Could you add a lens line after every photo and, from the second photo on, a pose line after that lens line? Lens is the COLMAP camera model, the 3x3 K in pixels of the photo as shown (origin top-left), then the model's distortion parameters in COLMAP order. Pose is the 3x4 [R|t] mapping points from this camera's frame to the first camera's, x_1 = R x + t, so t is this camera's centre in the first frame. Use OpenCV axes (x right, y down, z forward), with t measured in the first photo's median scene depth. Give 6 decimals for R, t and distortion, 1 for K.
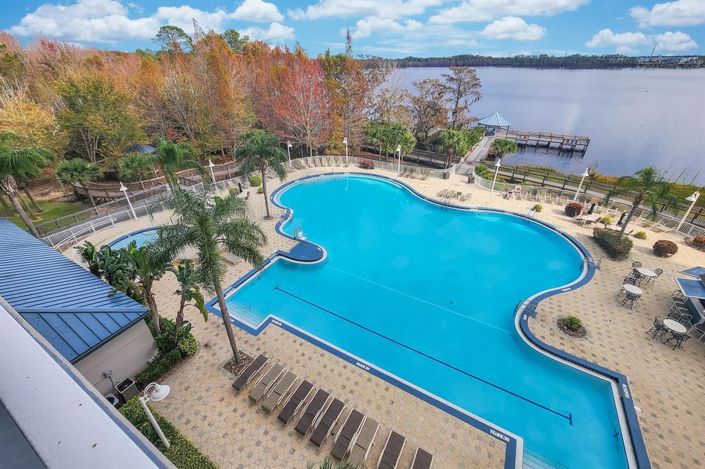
lens RADIAL K [[289.3, 0, 348.0], [0, 289.3, 227.7], [0, 0, 1]] dist [-0.000607, 0.000138]
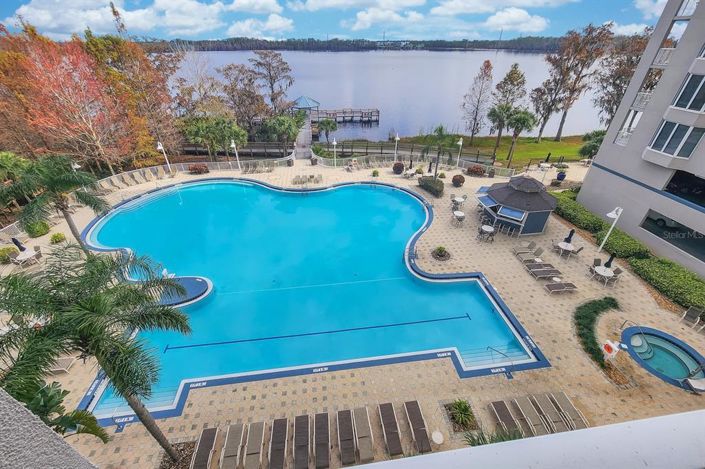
lens RADIAL K [[290.9, 0, 352.5], [0, 290.9, 234.5], [0, 0, 1]] dist [0.000182, 0.000117]
pose [[0.795842, -0.329862, 0.507767, -0.094522], [0.300482, 0.943192, 0.141773, -0.025593], [-0.525687, 0.039746, 0.849749, 0.041459]]
